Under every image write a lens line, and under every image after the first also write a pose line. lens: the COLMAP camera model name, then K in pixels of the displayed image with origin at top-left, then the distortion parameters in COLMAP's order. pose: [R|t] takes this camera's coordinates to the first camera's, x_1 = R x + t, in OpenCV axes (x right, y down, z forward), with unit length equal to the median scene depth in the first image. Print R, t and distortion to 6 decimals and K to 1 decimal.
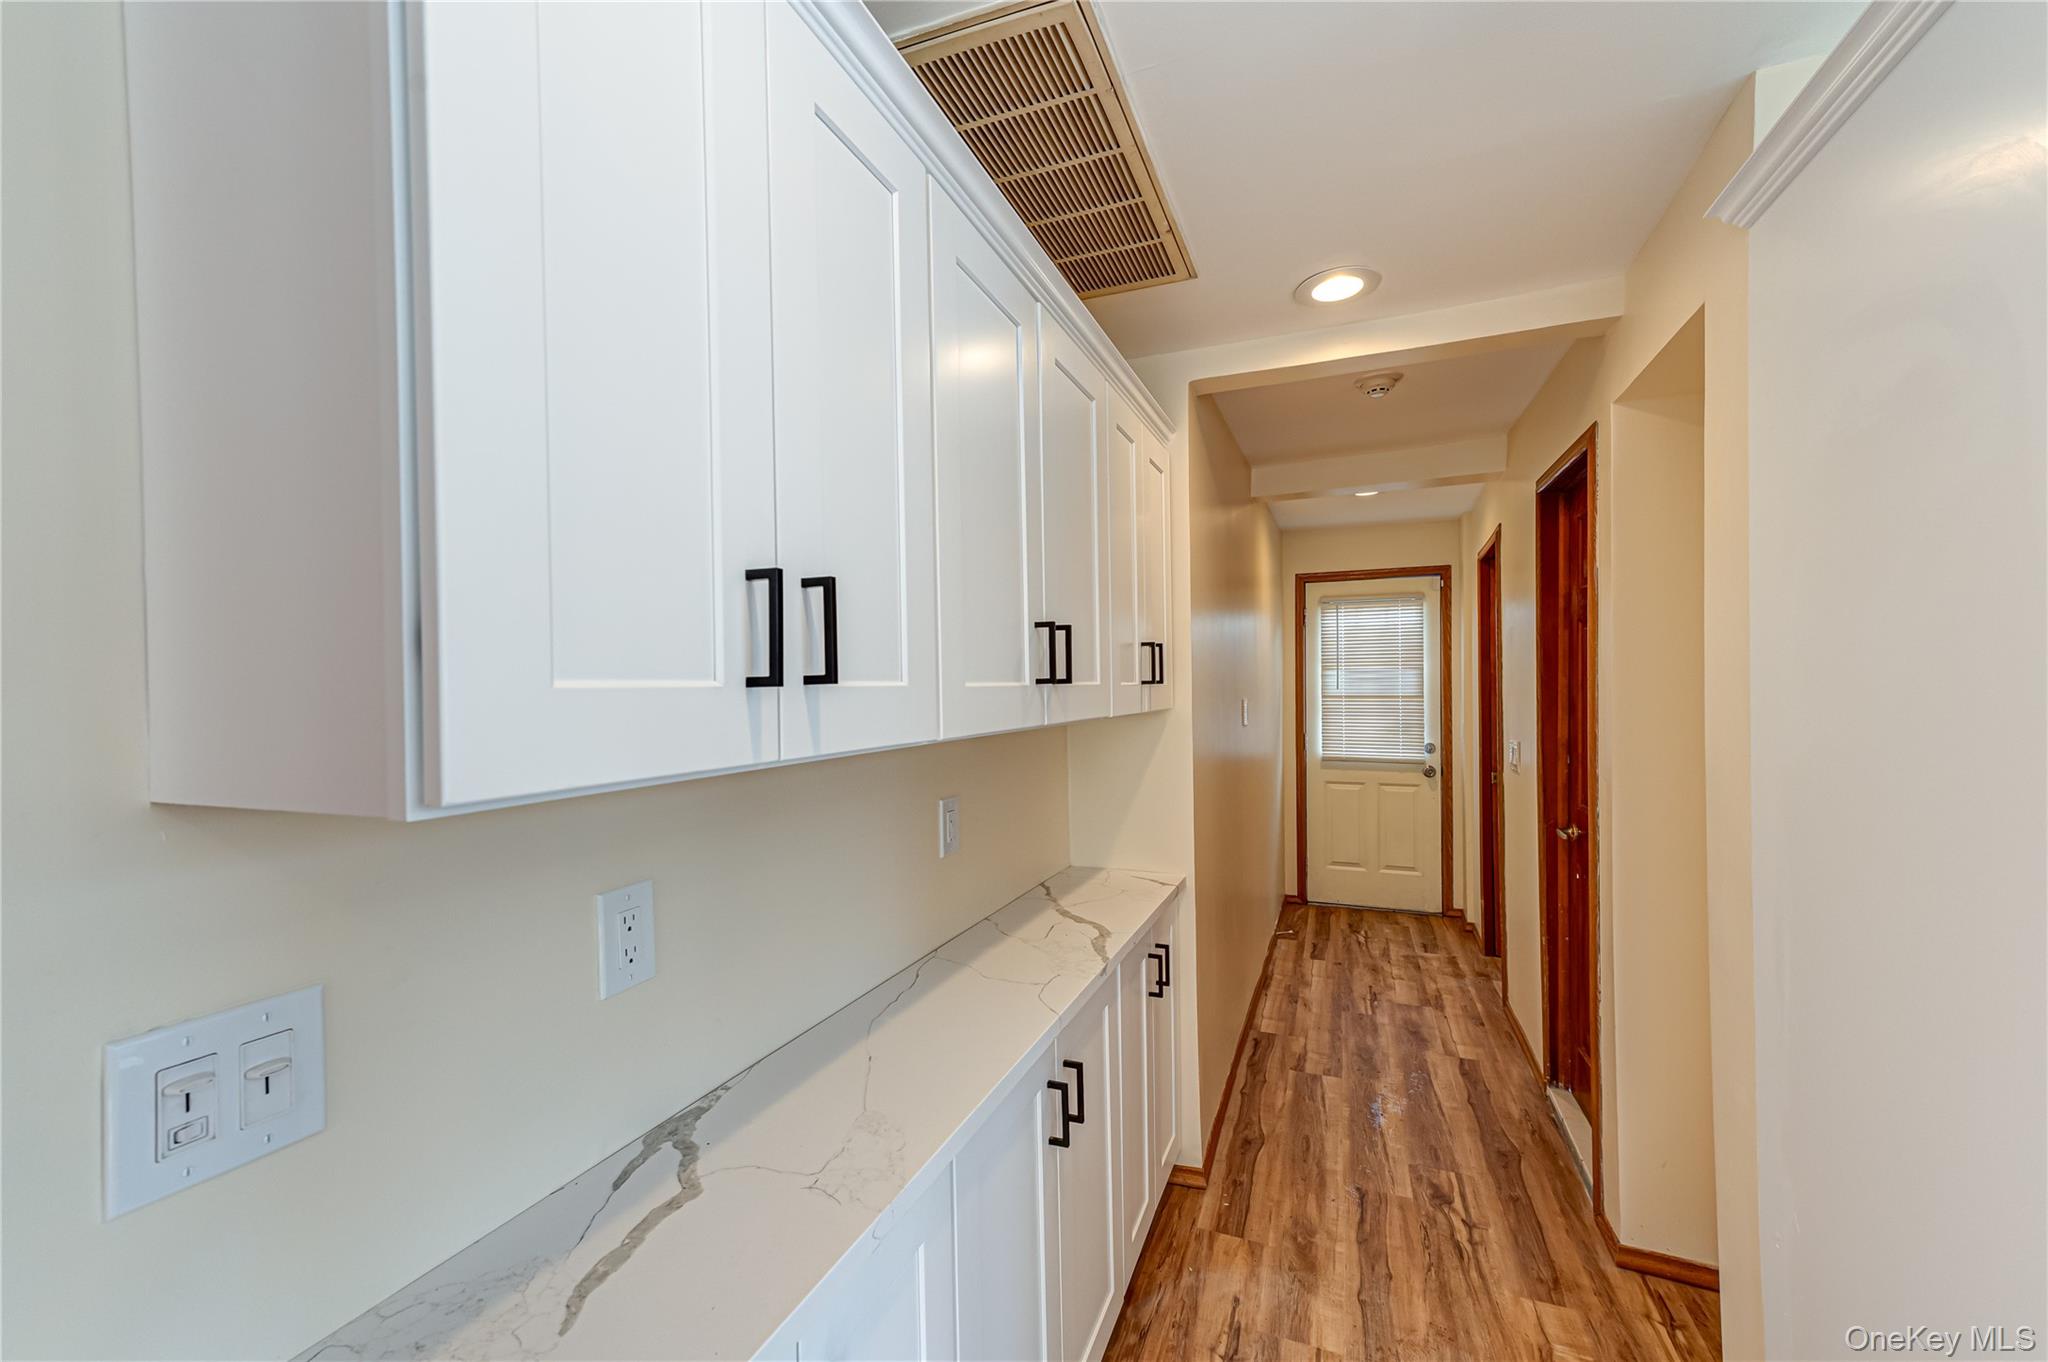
lens RADIAL K [[794.2, 0, 1016.7], [0, 794.2, 691.9], [0, 0, 1]] dist [0.014359, -0.000066]
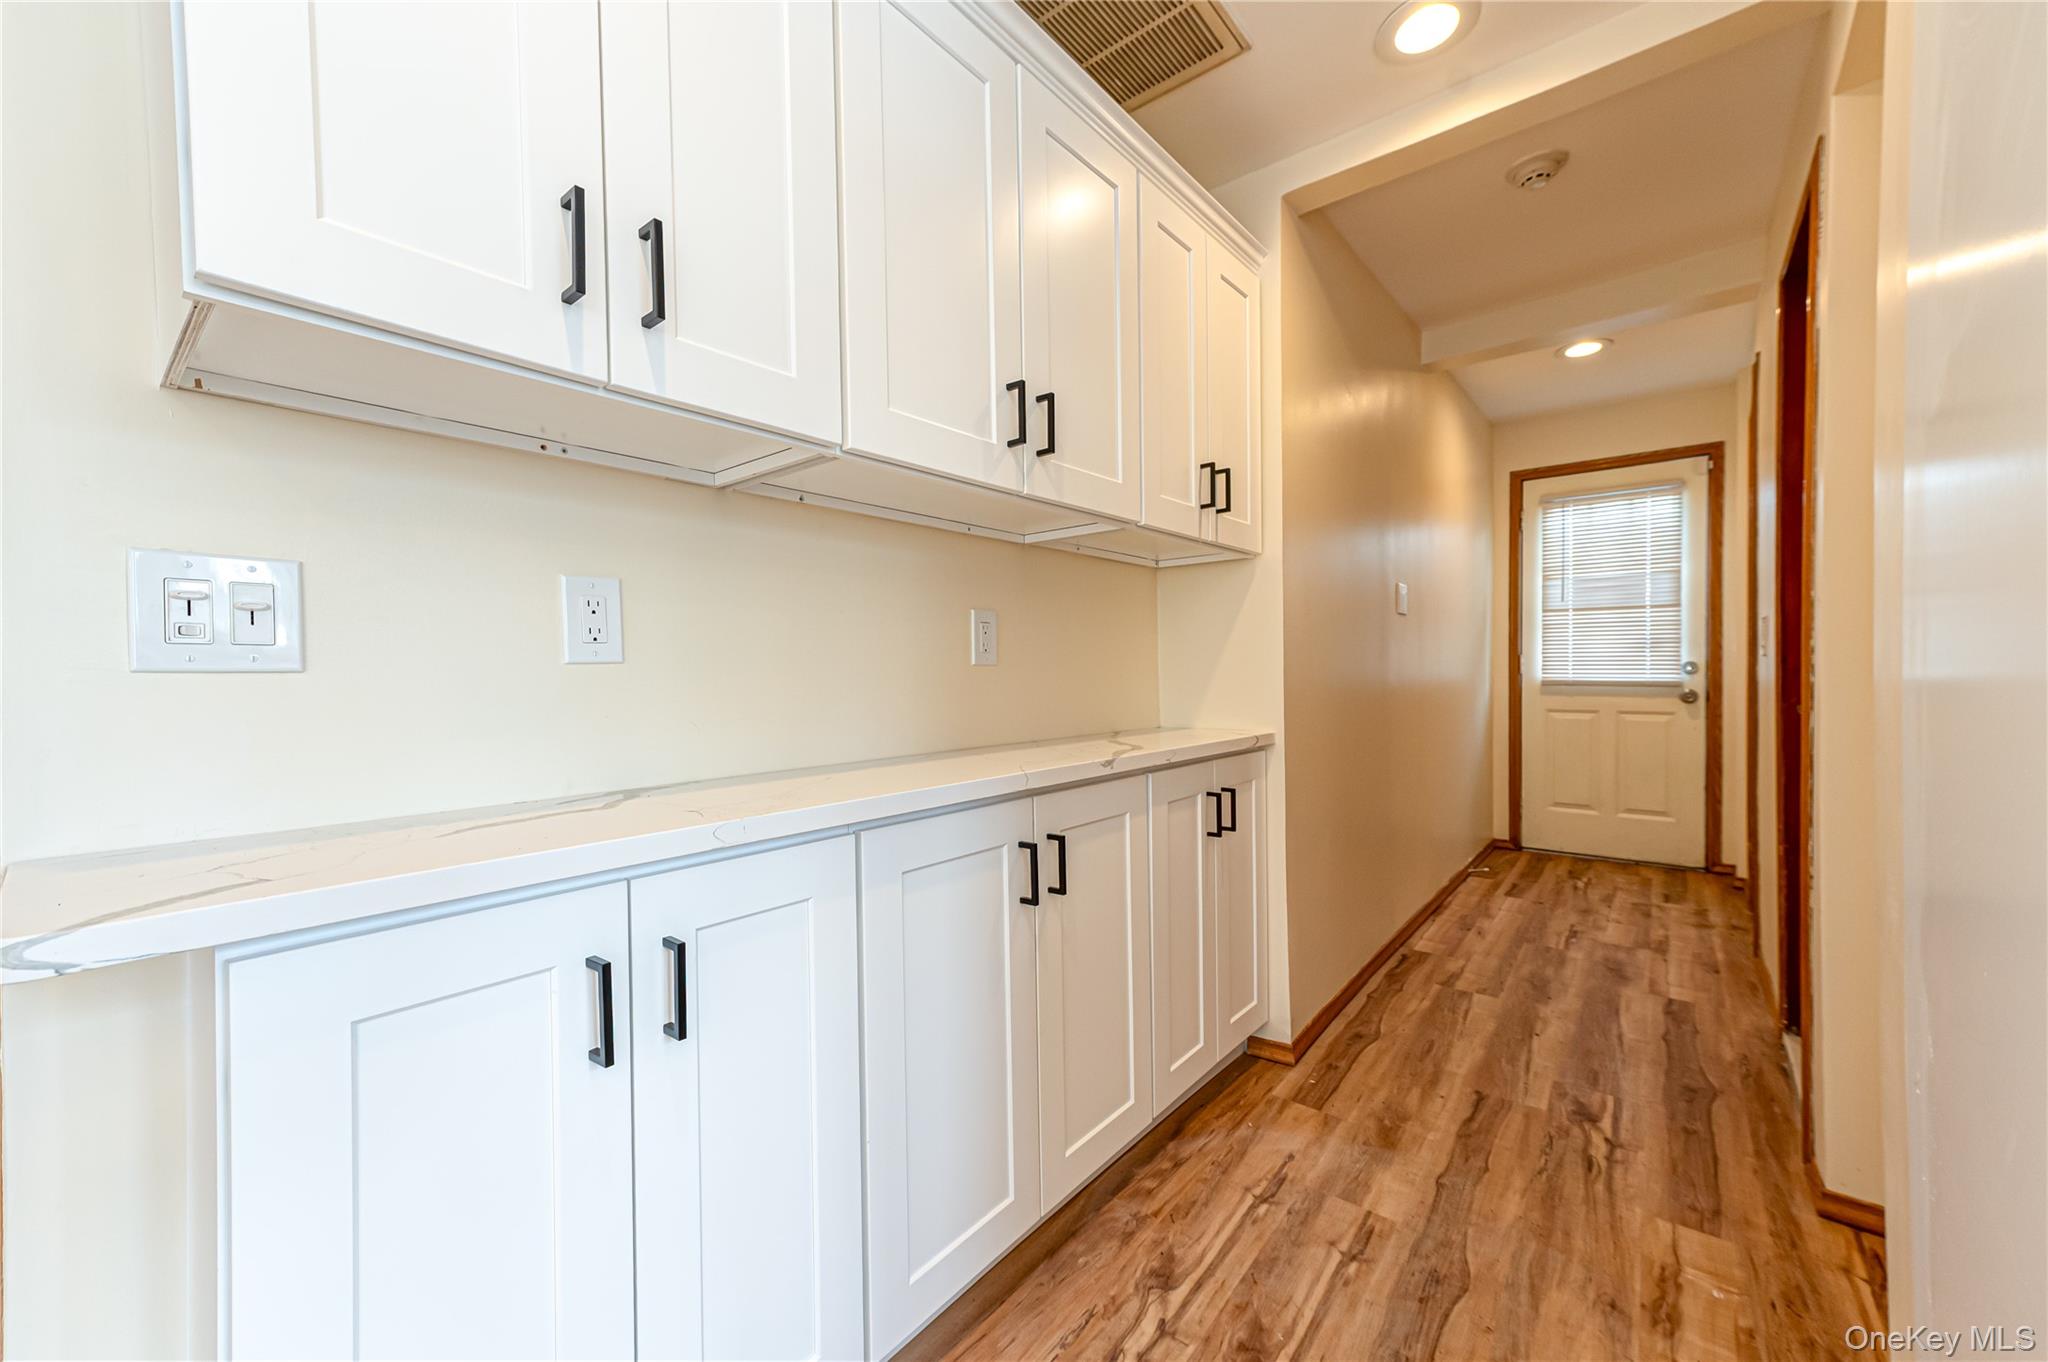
lens RADIAL K [[778.8, 0, 1022.6], [0, 778.8, 687.5], [0, 0, 1]] dist [0.017482, -0.000058]
pose [[0.955469, 0.008307, -0.294974, 0.177918], [-0.004635, 0.999903, 0.013145, 0.149276], [0.295054, -0.011193, 0.955415, 0.029691]]
